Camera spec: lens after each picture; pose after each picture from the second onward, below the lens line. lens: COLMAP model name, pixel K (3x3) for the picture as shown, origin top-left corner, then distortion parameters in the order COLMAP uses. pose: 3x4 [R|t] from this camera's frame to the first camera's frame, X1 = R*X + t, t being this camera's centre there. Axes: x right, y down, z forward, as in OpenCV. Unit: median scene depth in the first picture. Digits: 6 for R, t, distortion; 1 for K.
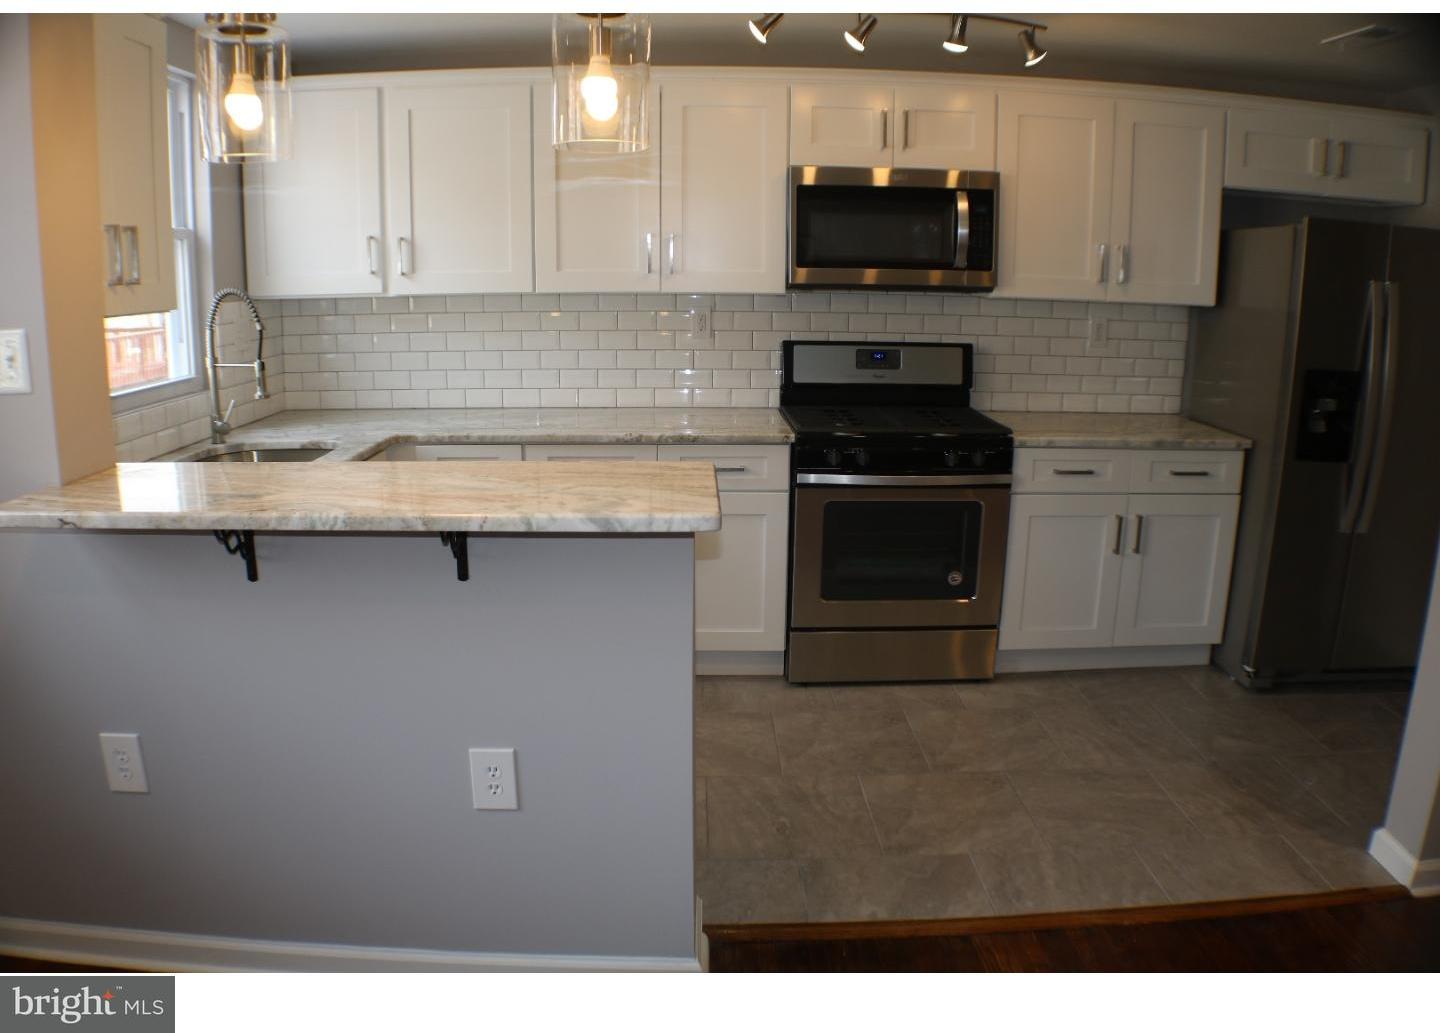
lens RADIAL K [[1027.8, 0, 715.5], [0, 1027.8, 510.4], [0, 0, 1]] dist [-0.219789, 0.077193]
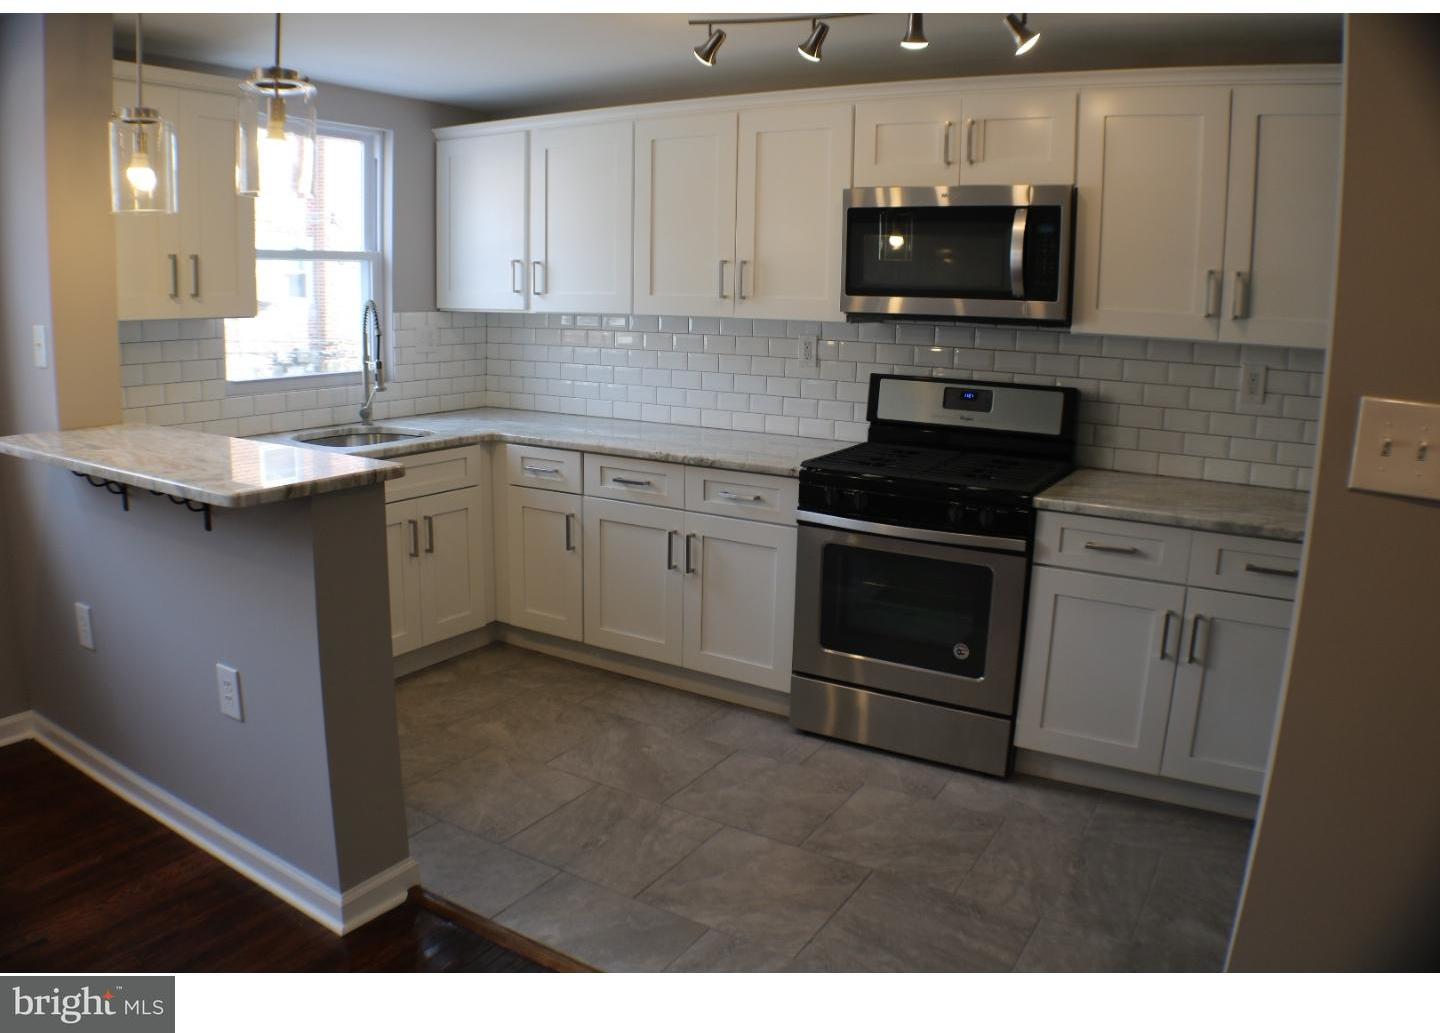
lens RADIAL K [[1034.2, 0, 719.7], [0, 1034.2, 498.8], [0, 0, 1]] dist [-0.210790, 0.064973]
pose [[0.841327, 0.115989, -0.527935, 0.511455], [-0.138661, 0.990334, -0.003392, -0.031194], [0.522439, 0.076058, 0.849278, 0.140839]]
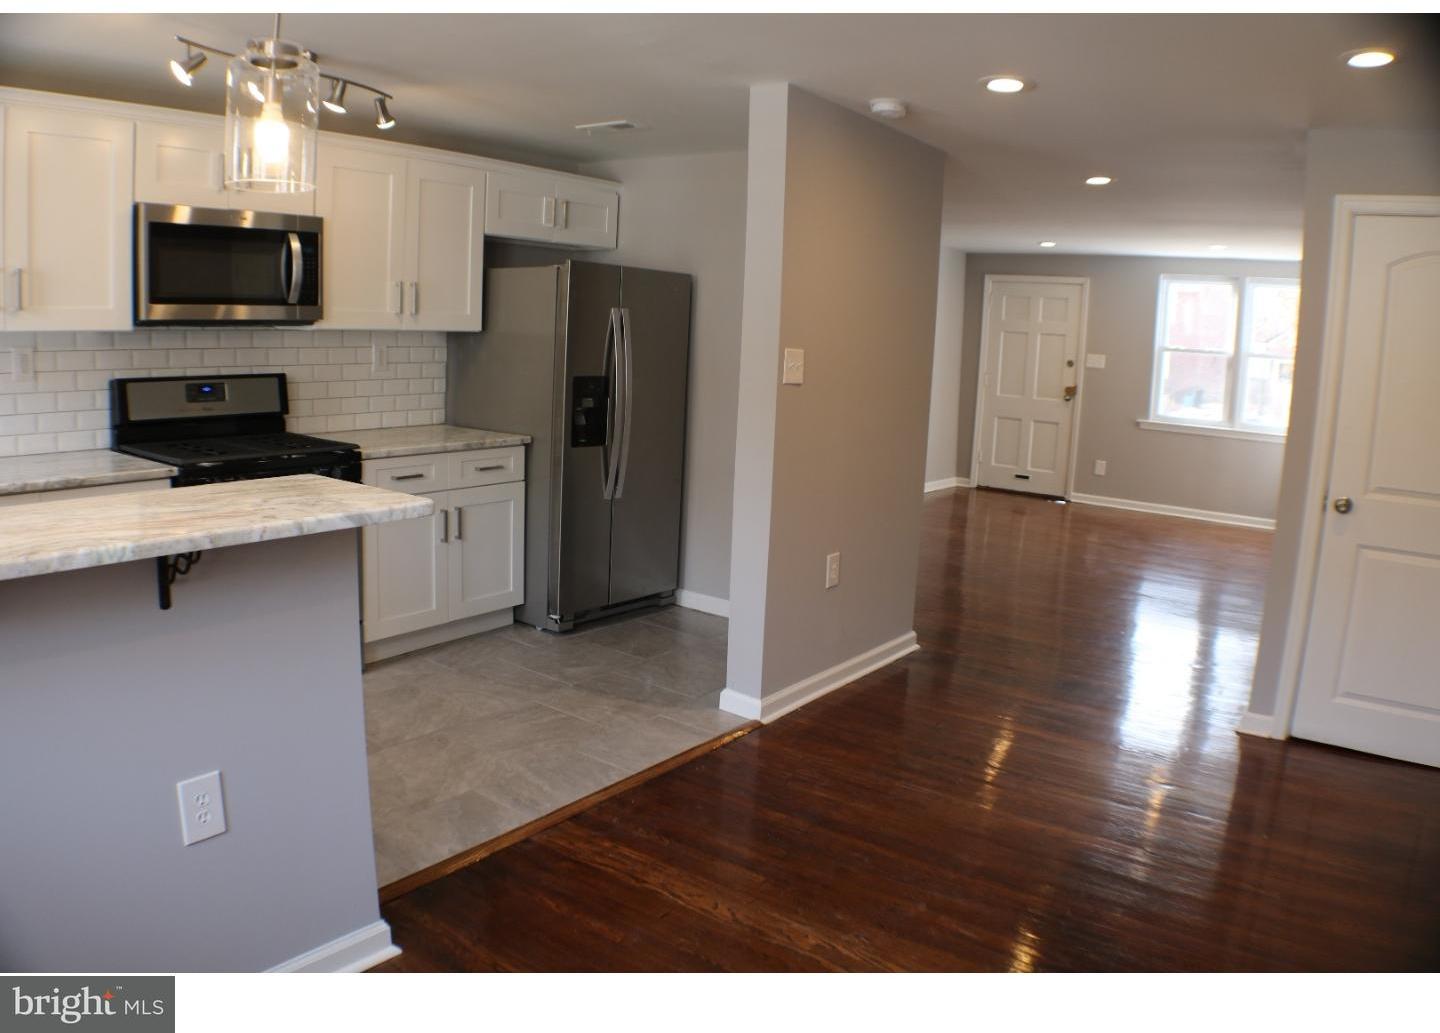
lens RADIAL K [[1027.8, 0, 715.5], [0, 1027.8, 510.4], [0, 0, 1]] dist [-0.219789, 0.077193]
pose [[0.612783, -0.116765, 0.781577, -0.338602], [0.142465, 0.989142, 0.036077, 0.008884], [-0.777304, 0.089240, 0.622764, -0.004308]]
